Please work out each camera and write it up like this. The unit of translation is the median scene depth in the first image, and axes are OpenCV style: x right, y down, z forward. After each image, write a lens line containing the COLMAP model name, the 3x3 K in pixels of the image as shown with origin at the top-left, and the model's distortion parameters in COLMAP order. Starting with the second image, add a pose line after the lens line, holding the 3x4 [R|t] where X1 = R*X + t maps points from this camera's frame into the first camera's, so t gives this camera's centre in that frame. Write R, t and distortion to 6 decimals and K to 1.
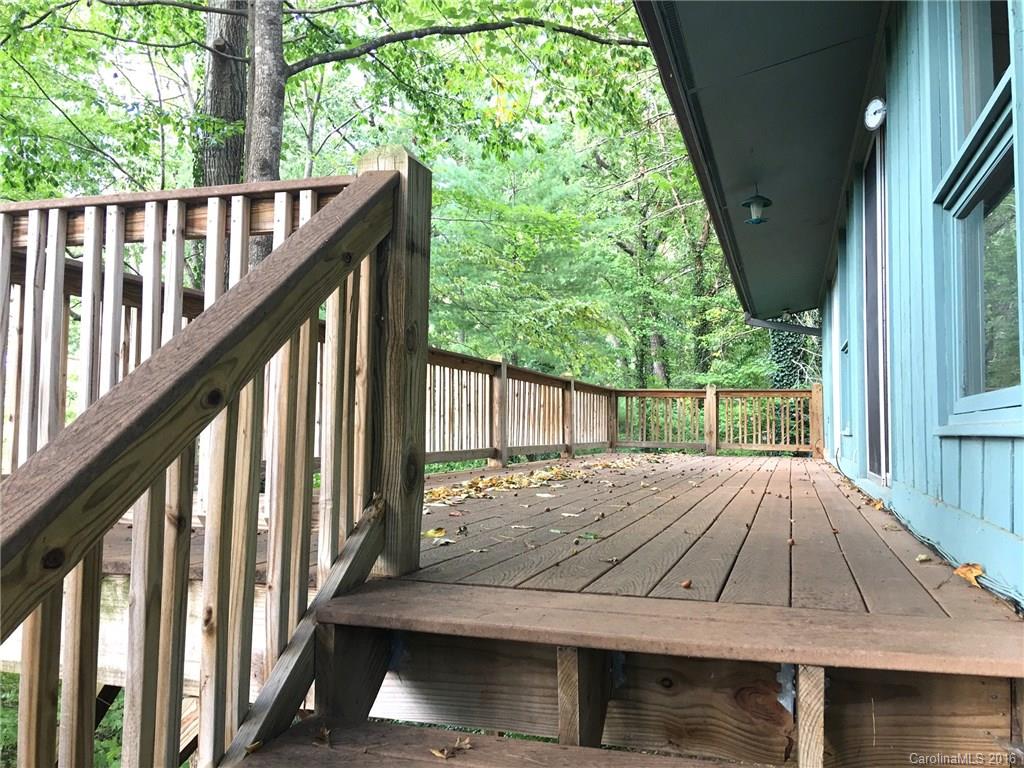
lens RADIAL K [[858.2, 0, 513.4], [0, 858.2, 380.0], [0, 0, 1]] dist [0.090844, -0.134308]
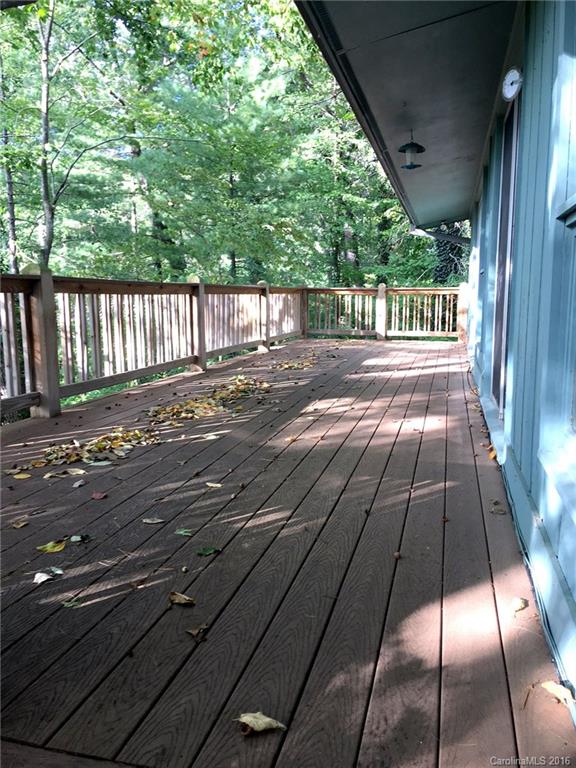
lens RADIAL K [[643.7, 0, 286.0], [0, 643.7, 385.5], [0, 0, 1]] dist [0.090844, -0.134308]
pose [[0.998064, -0.018669, 0.059332, 0.050099], [0.006639, 0.980420, 0.196804, -0.056614], [-0.061844, -0.196029, 0.978646, 0.100614]]
